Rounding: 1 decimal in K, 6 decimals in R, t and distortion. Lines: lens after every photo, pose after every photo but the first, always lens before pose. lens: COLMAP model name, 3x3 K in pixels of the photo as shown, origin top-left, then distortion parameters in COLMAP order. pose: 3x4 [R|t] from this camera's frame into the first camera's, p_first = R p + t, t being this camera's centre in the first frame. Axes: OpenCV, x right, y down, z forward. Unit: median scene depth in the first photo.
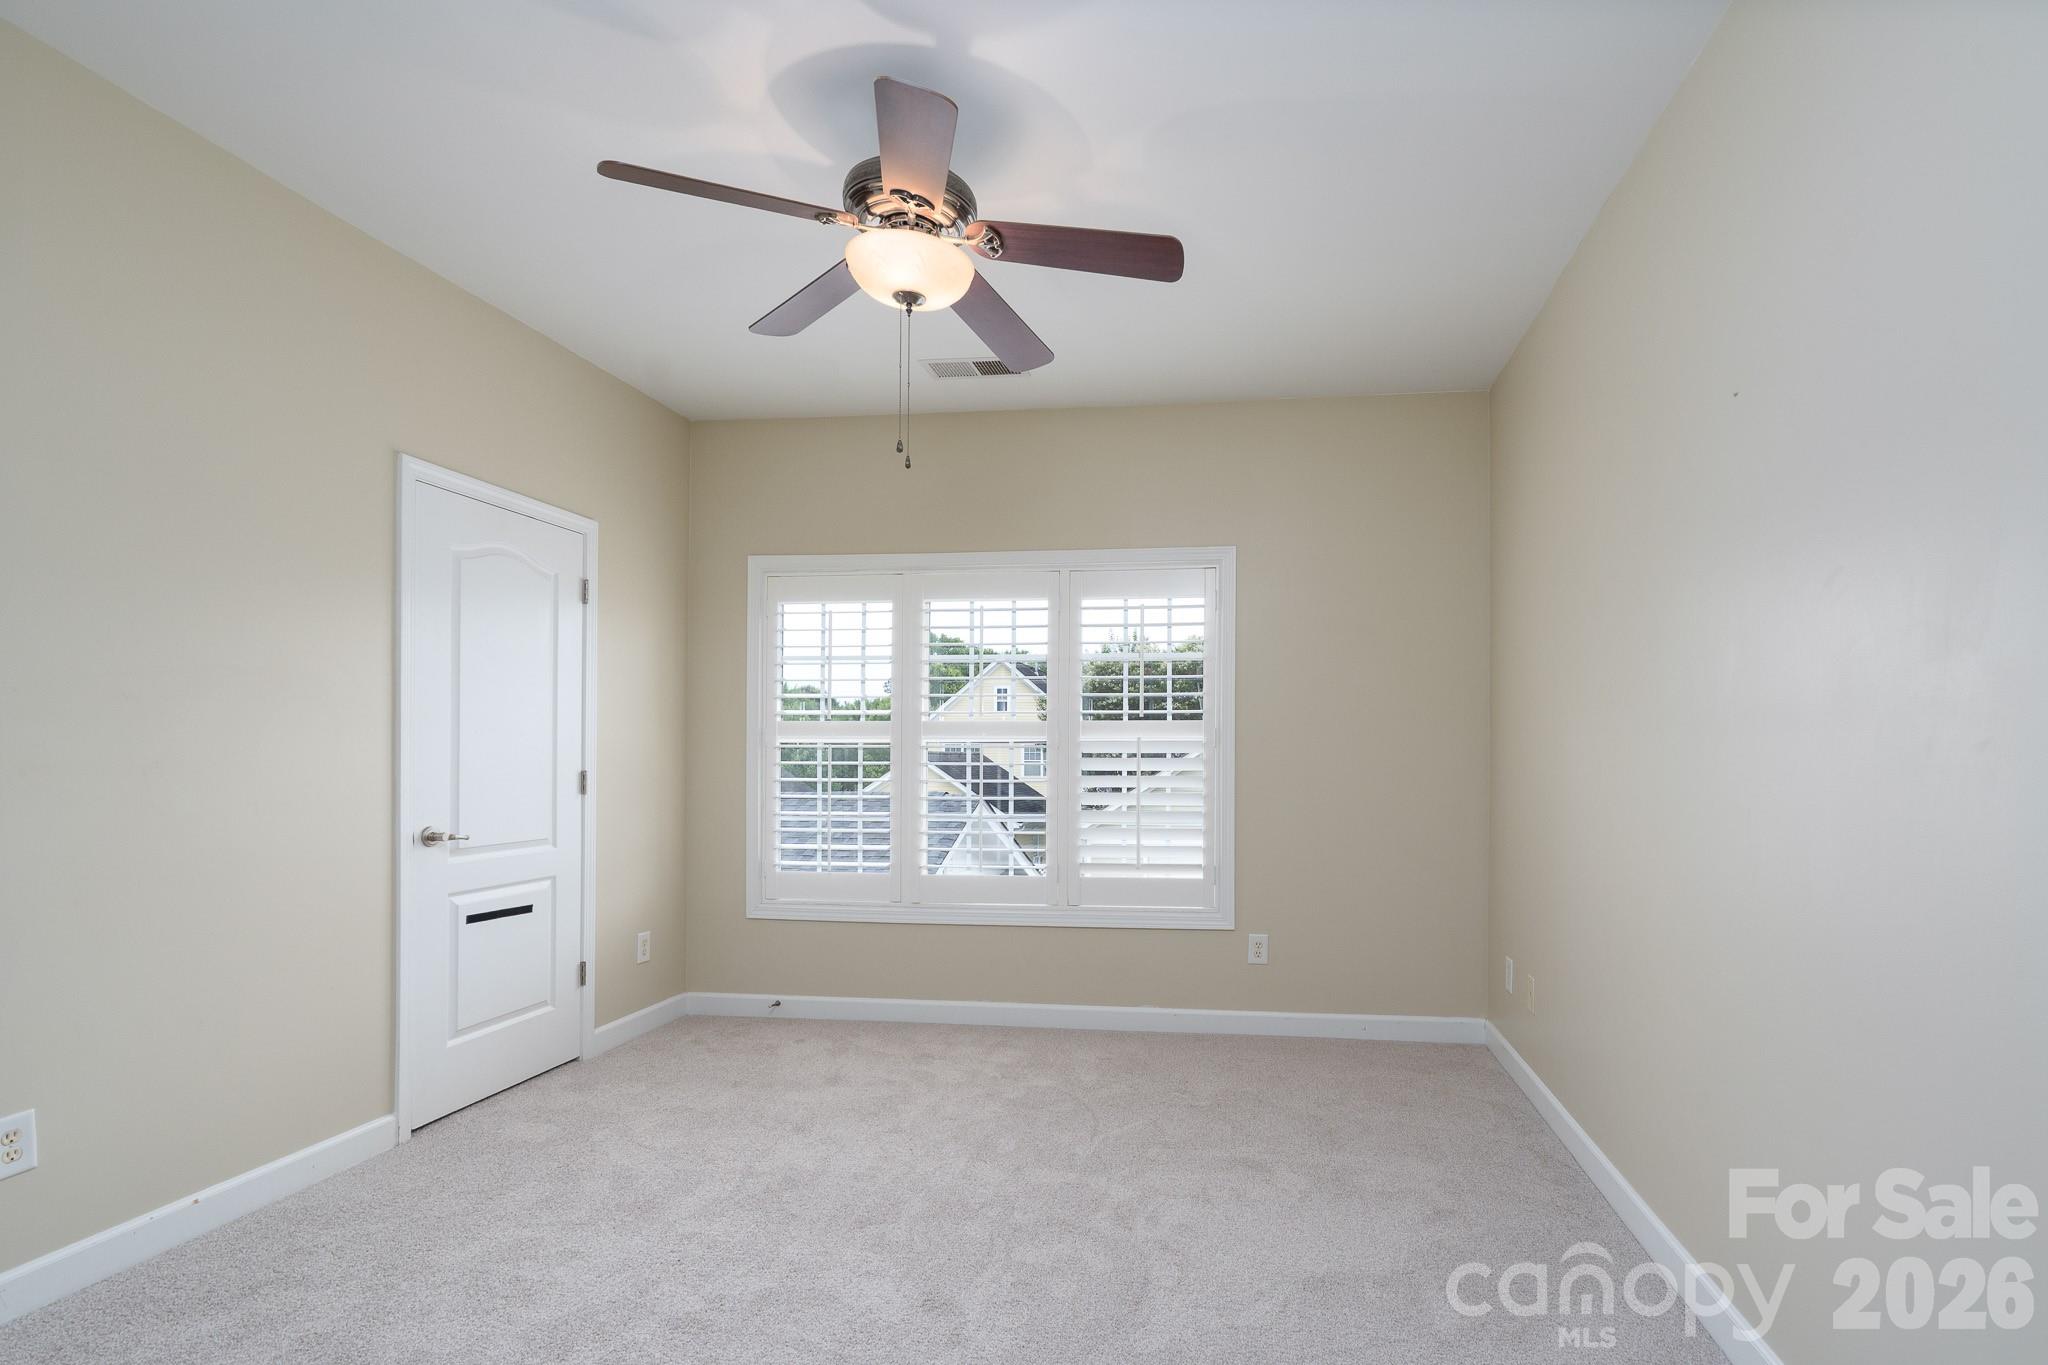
lens RADIAL K [[943.9, 0, 1005.6], [0, 943.9, 749.8], [0, 0, 1]] dist [0.003408, 0.001459]
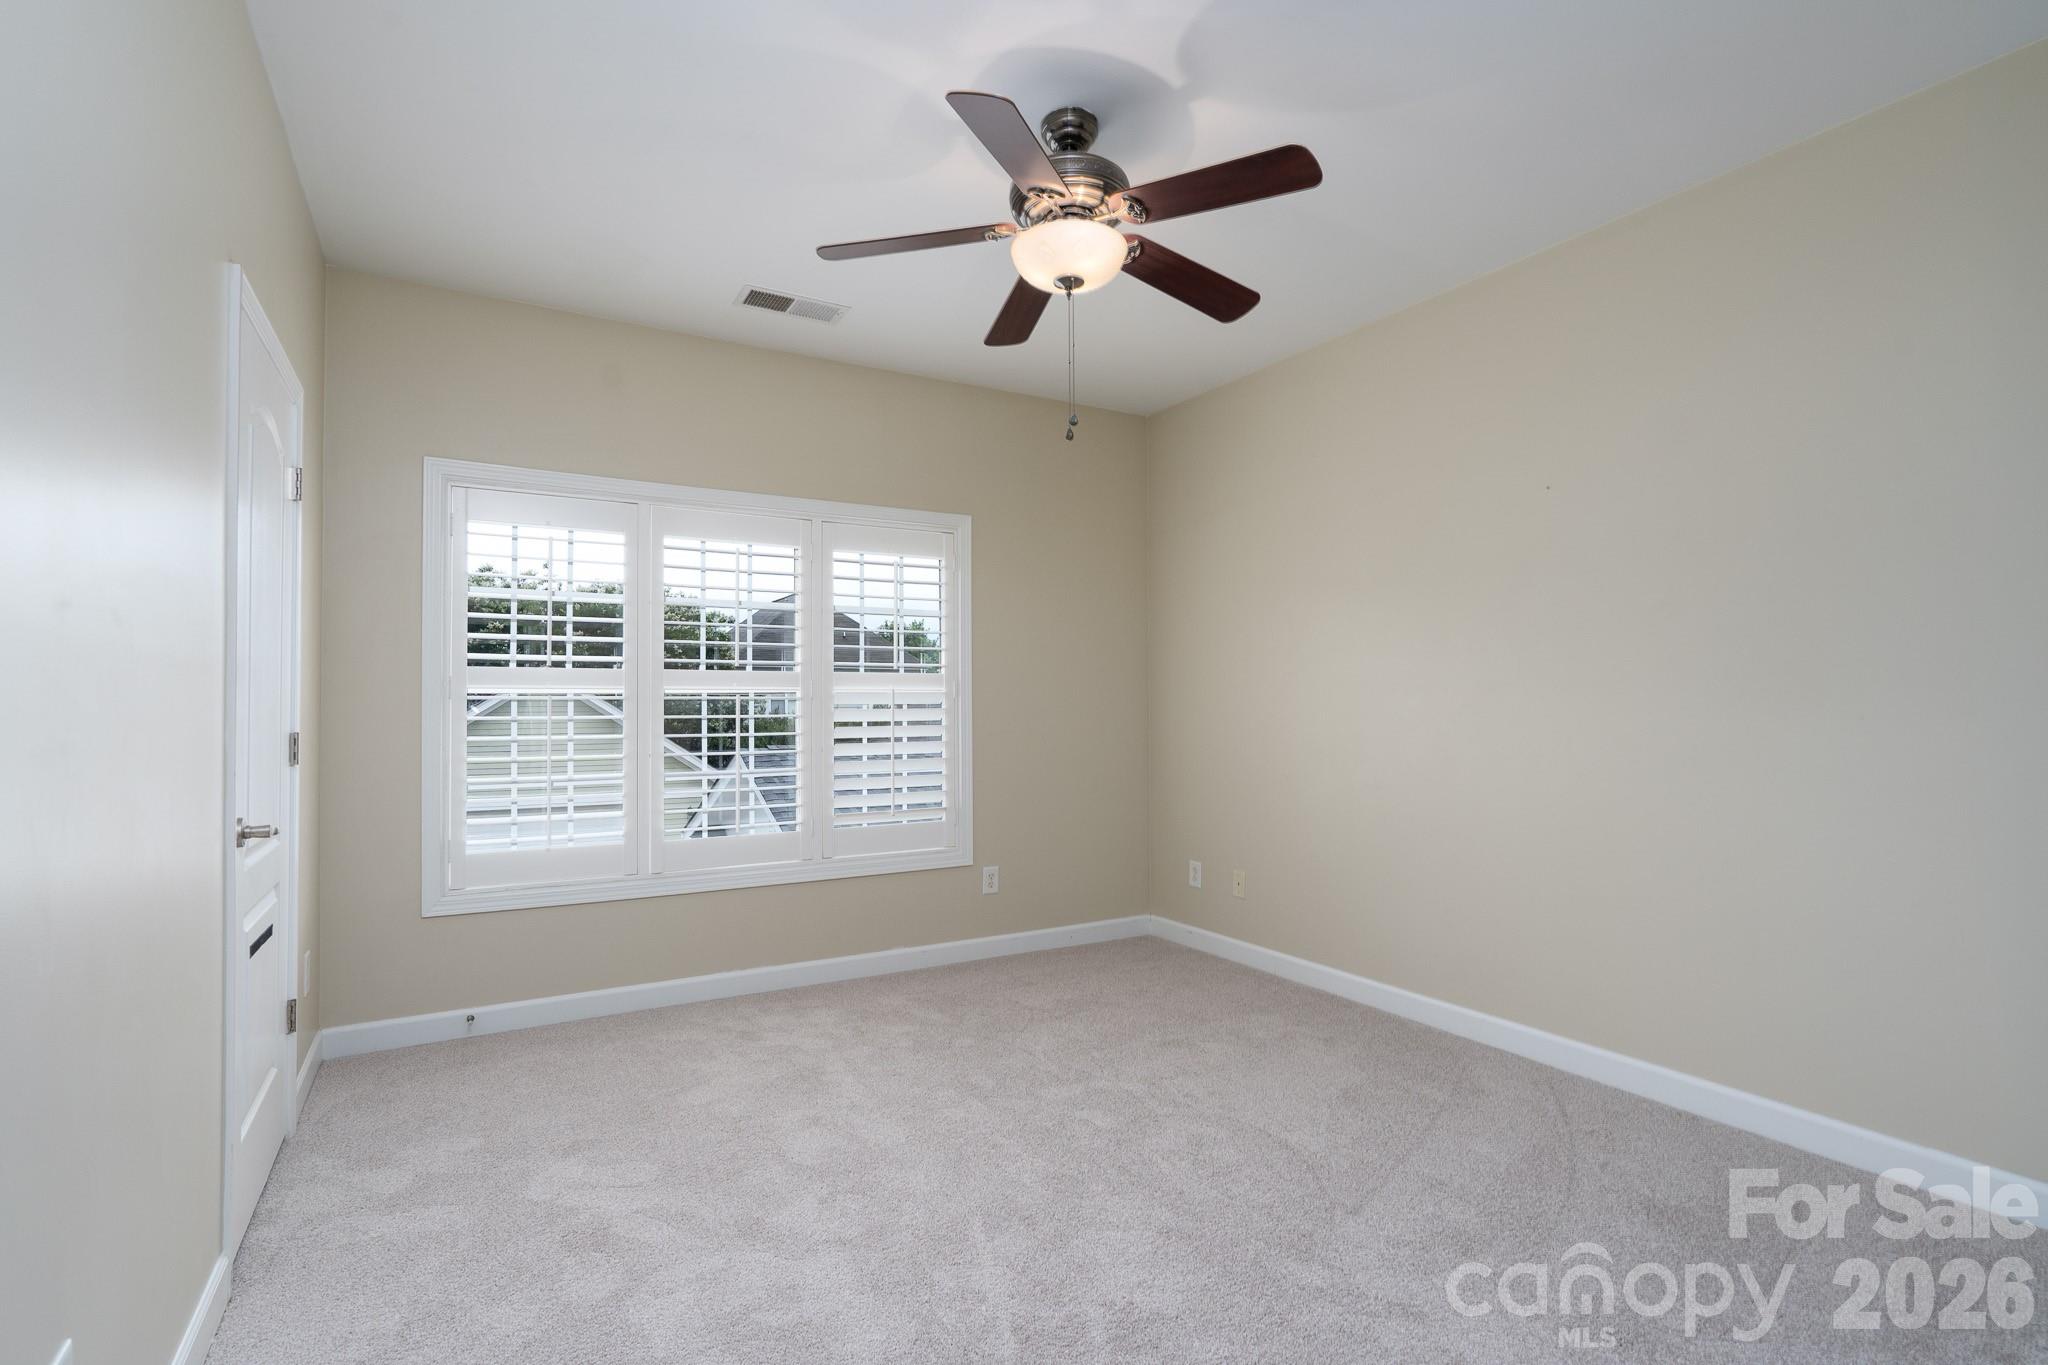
lens RADIAL K [[943.9, 0, 1027.9], [0, 943.9, 688.5], [0, 0, 1]] dist [0.003408, 0.001459]
pose [[0.807421, 0.005790, 0.589948, -0.344860], [0.000728, 0.999941, -0.010810, -0.002574], [-0.589976, 0.009158, 0.807369, 0.072476]]
